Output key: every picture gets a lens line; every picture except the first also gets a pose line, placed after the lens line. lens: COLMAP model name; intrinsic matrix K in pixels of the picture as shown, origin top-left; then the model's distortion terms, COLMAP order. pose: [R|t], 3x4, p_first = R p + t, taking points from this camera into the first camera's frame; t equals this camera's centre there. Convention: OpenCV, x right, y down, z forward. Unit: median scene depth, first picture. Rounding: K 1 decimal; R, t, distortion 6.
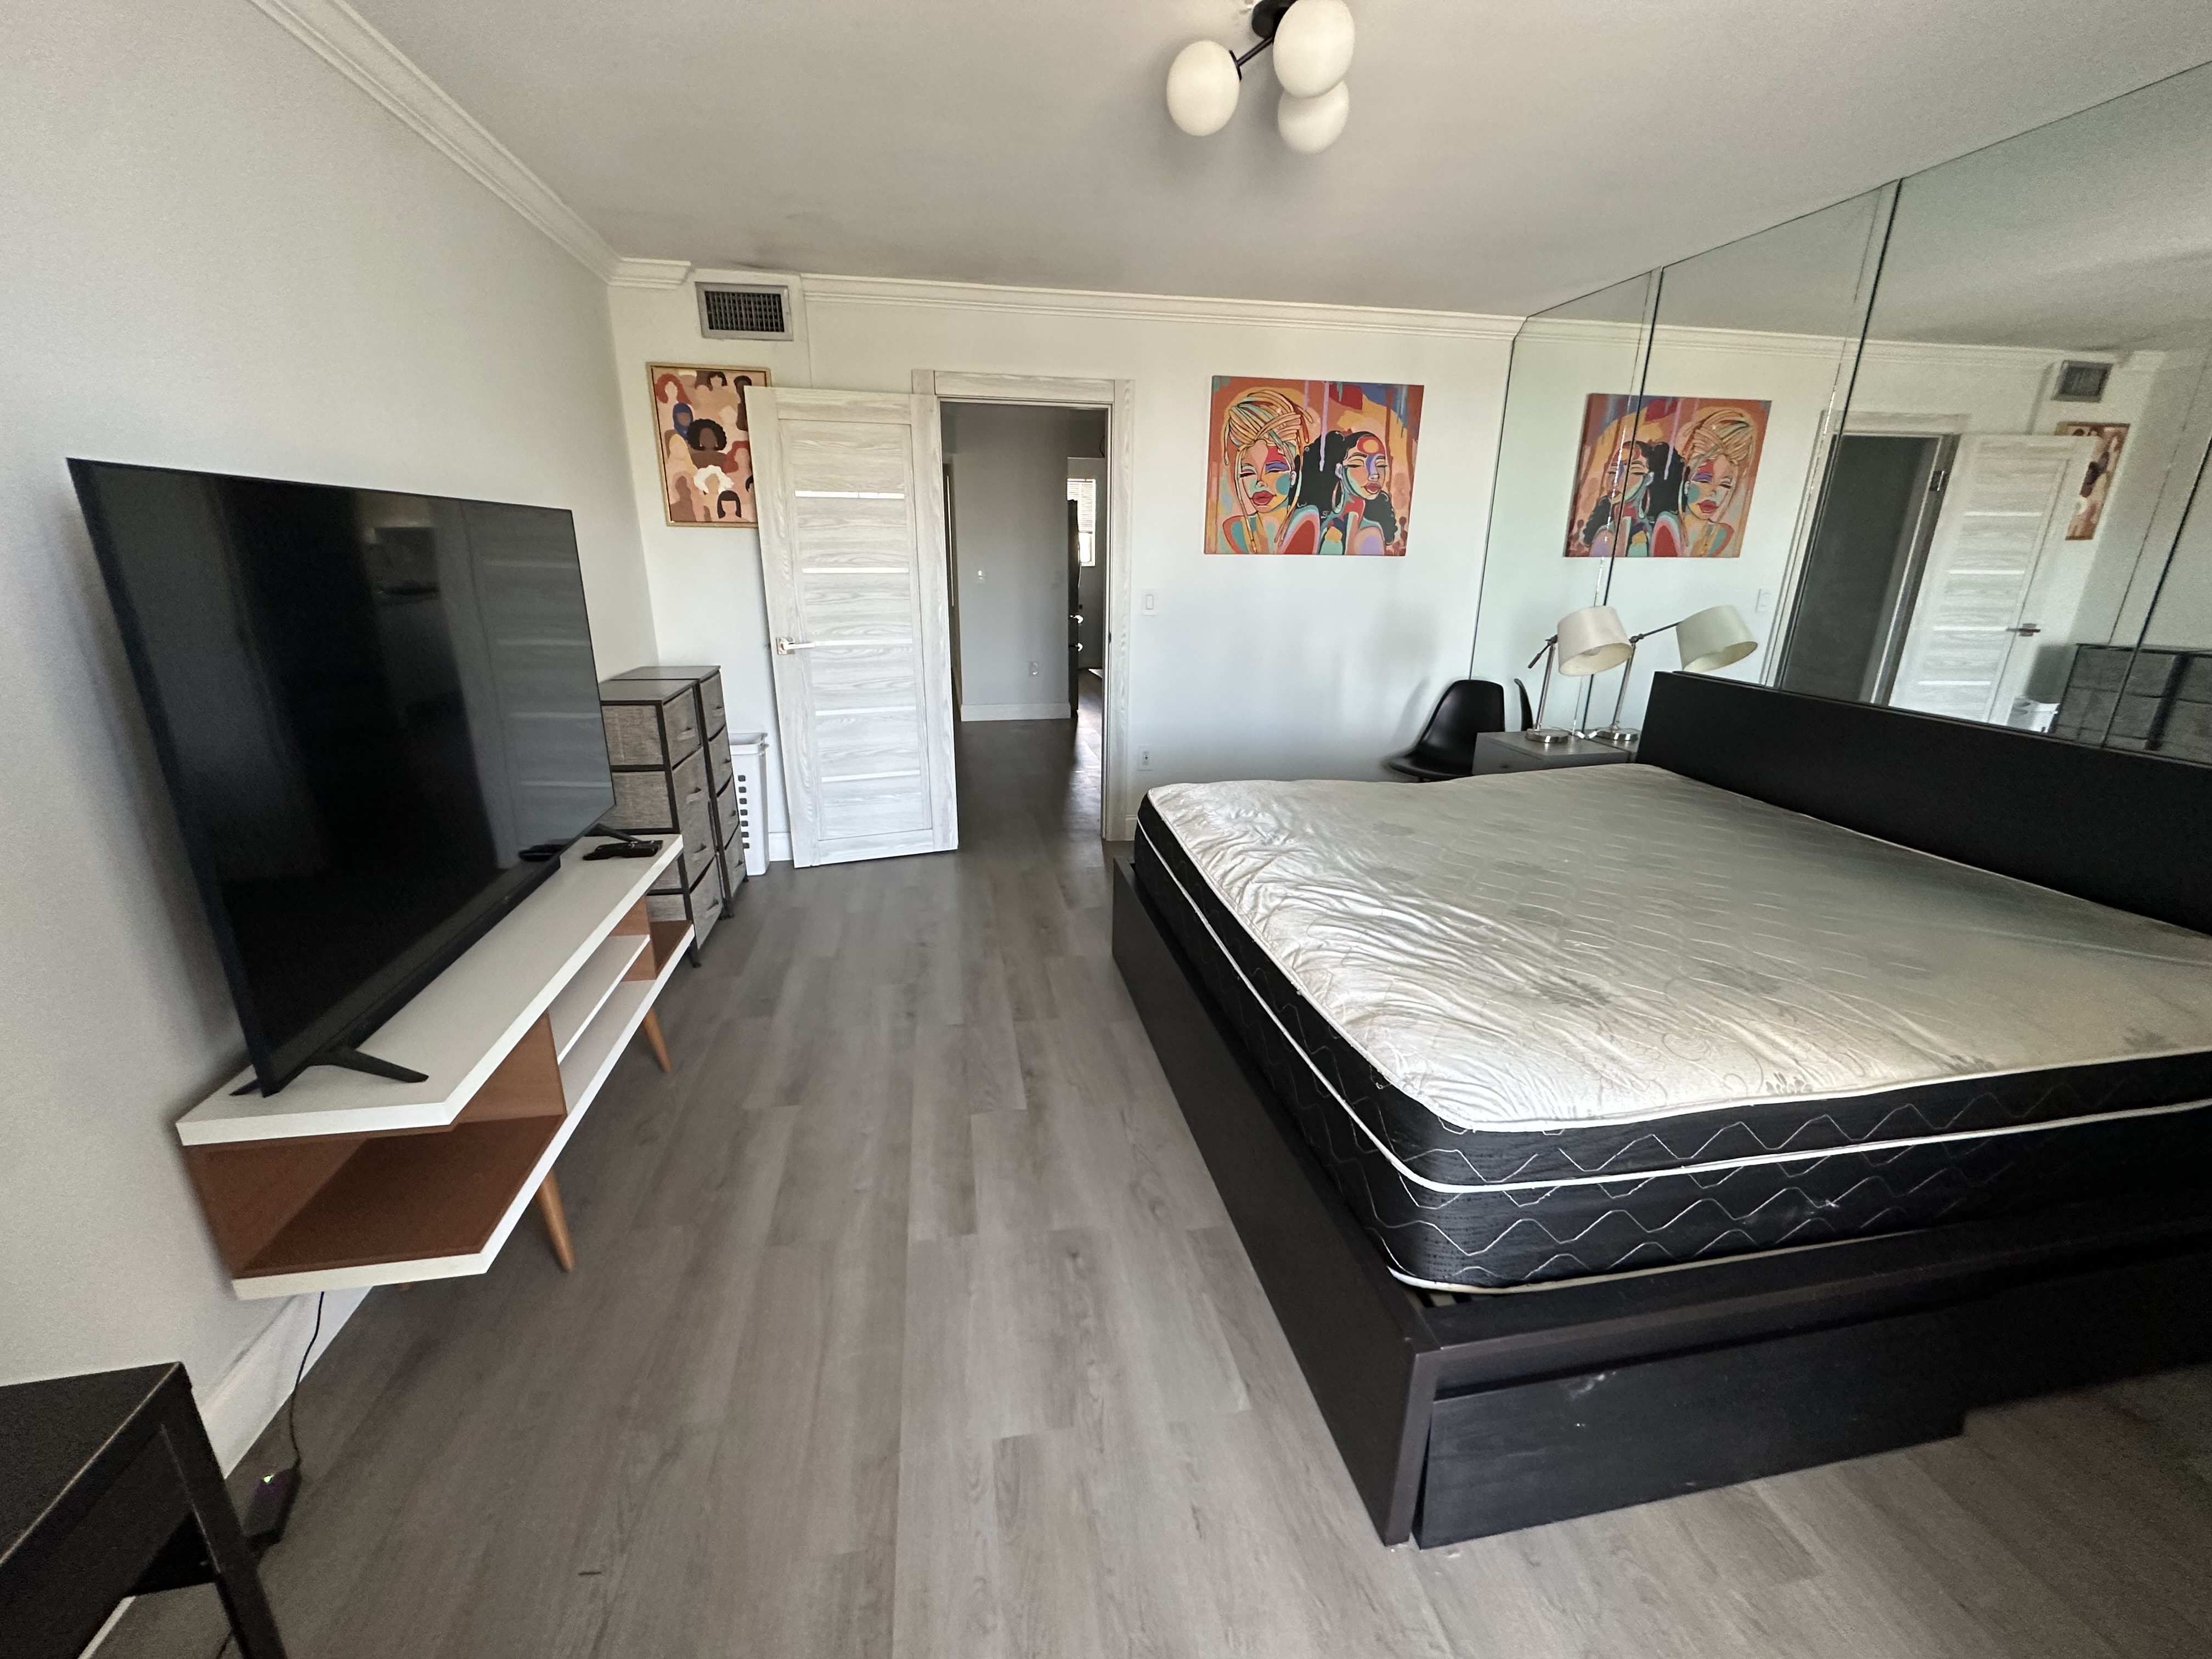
lens RADIAL K [[888.5, 0, 1112.1], [0, 888.5, 826.7], [0, 0, 1]] dist [0.000295, 0.000216]
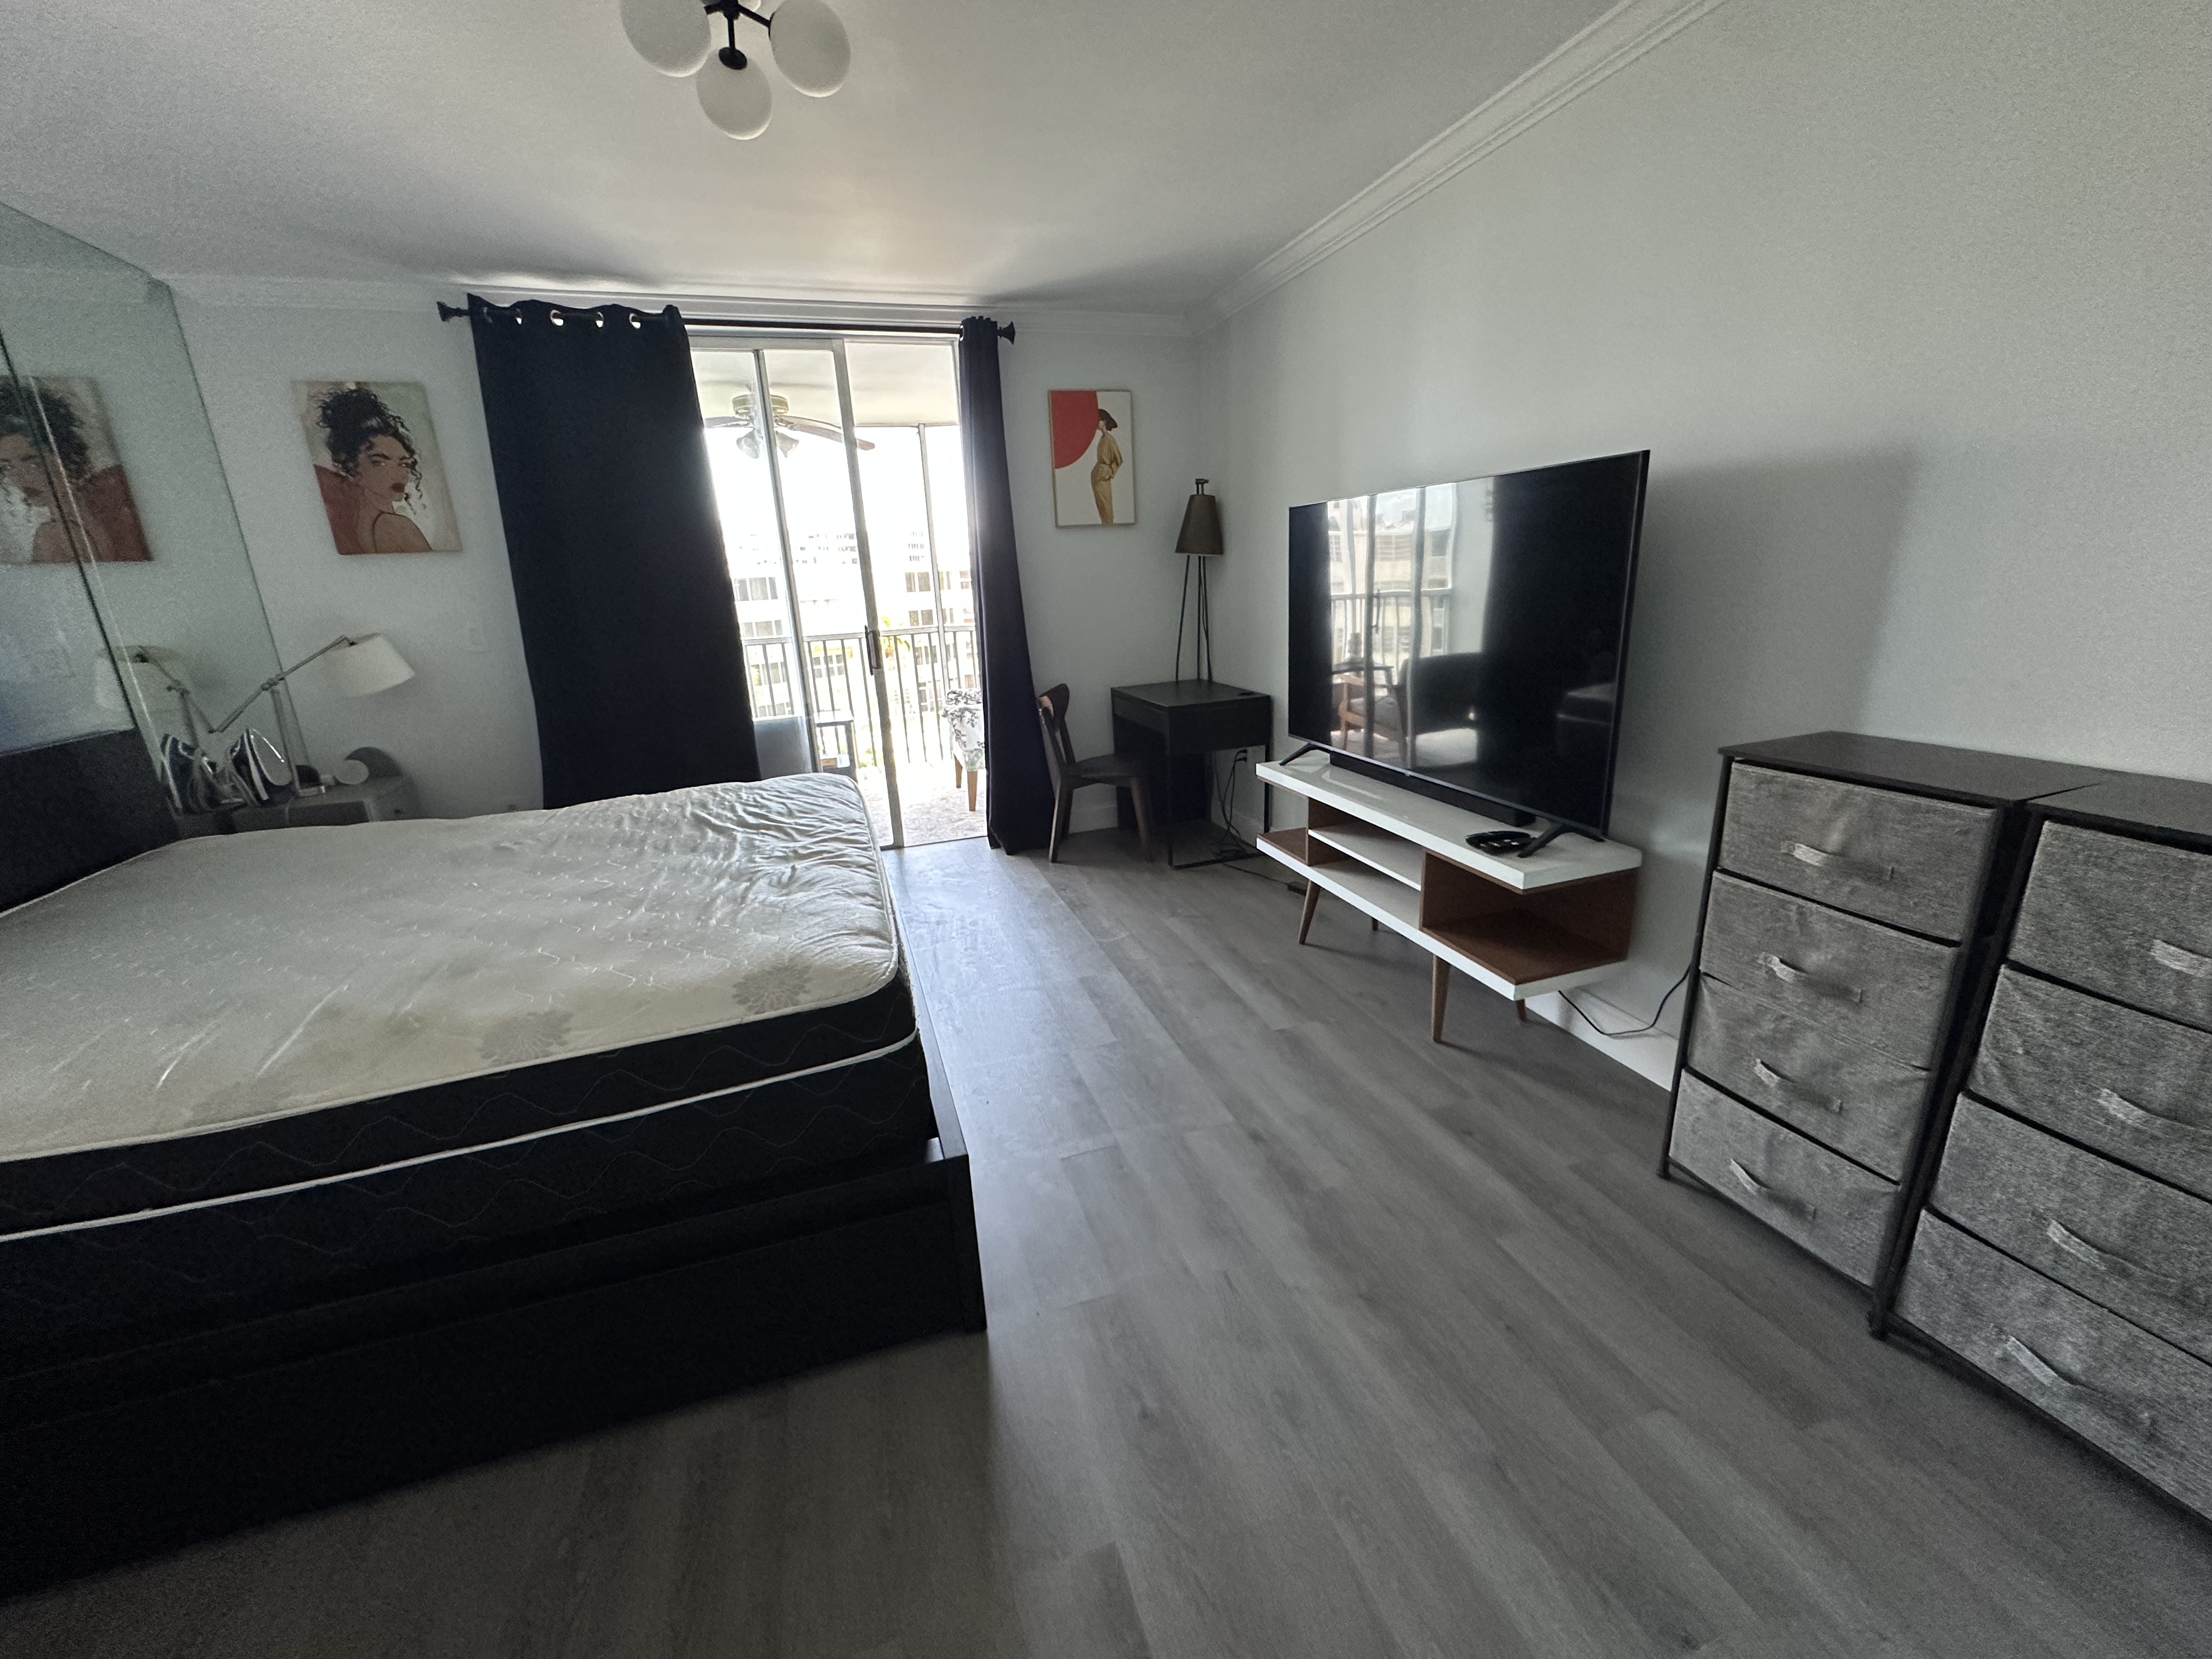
lens RADIAL K [[888.5, 0, 1105.6], [0, 888.5, 829.2], [0, 0, 1]] dist [0.000295, 0.000216]
pose [[-0.992164, 0.066651, -0.105678, -0.047470], [-0.003869, 0.829032, 0.559187, -0.547818], [0.124881, 0.555215, -0.822278, 1.872524]]
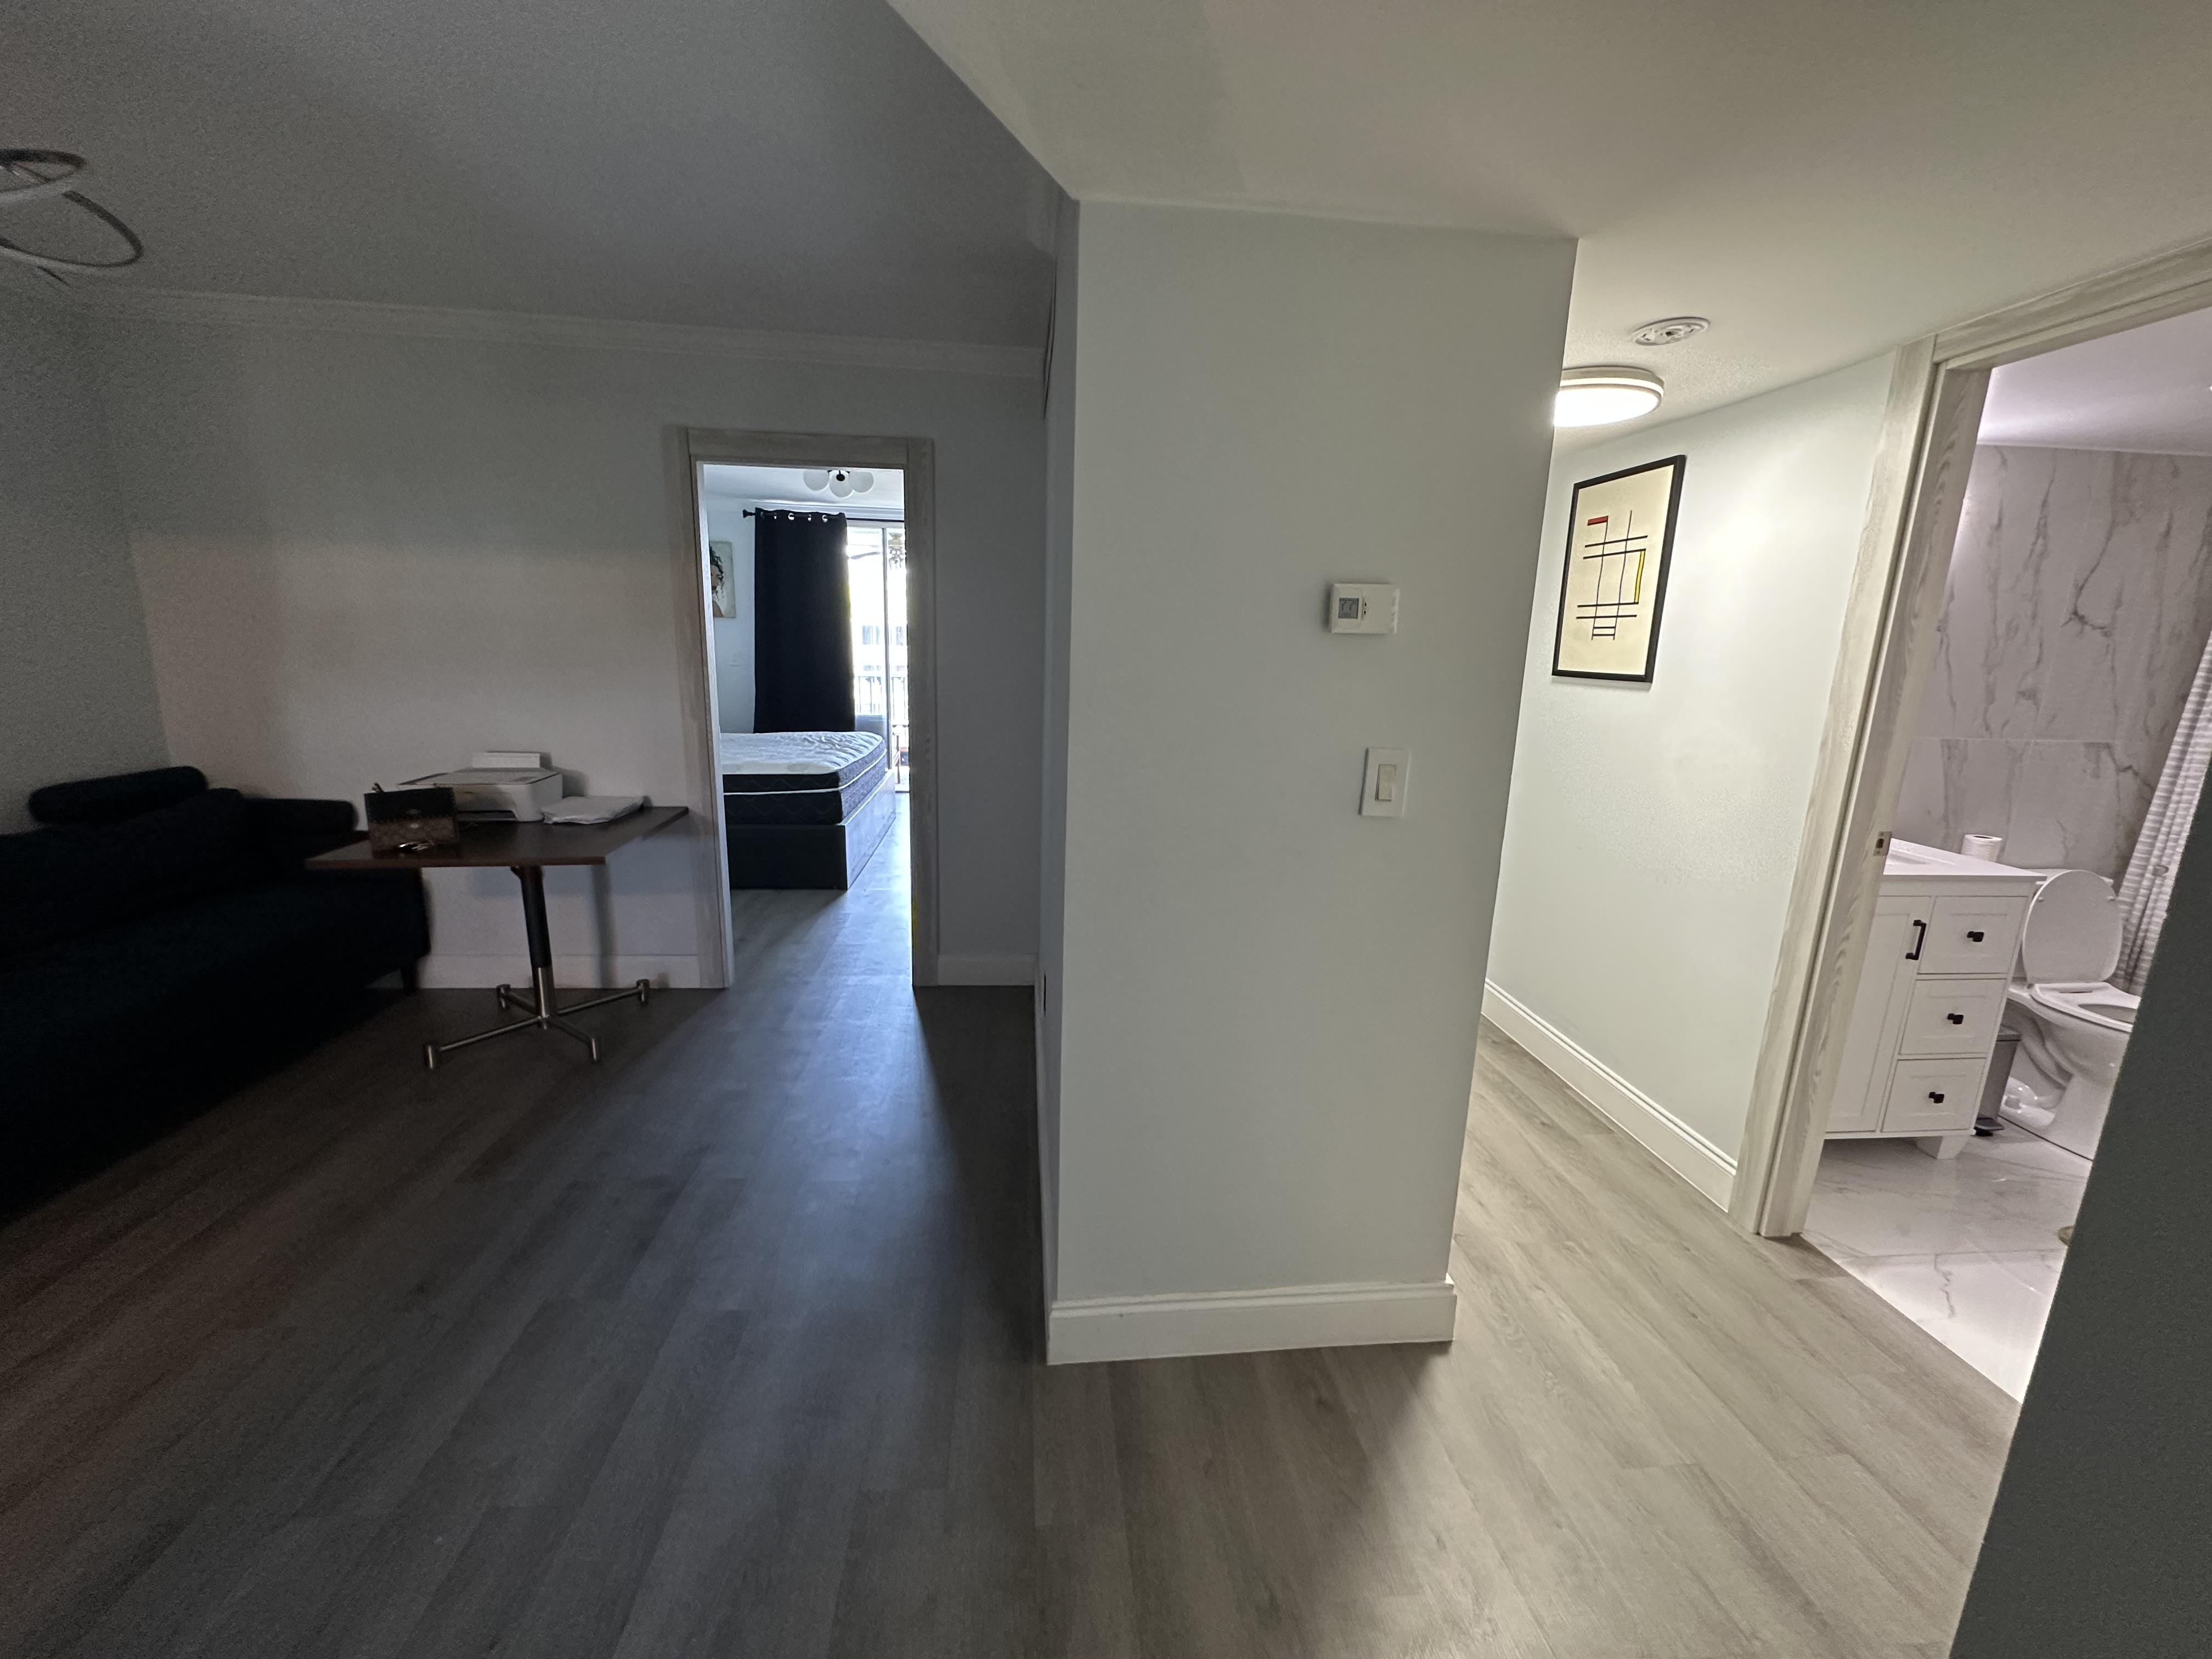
lens RADIAL K [[888.5, 0, 1102.7], [0, 888.5, 837.2], [0, 0, 1]] dist [0.000295, 0.000216]
pose [[-0.993793, -0.061925, 0.092415, -0.846883], [-0.006859, 0.863270, 0.504695, -1.057087], [-0.111033, 0.500929, -0.858337, 3.287259]]
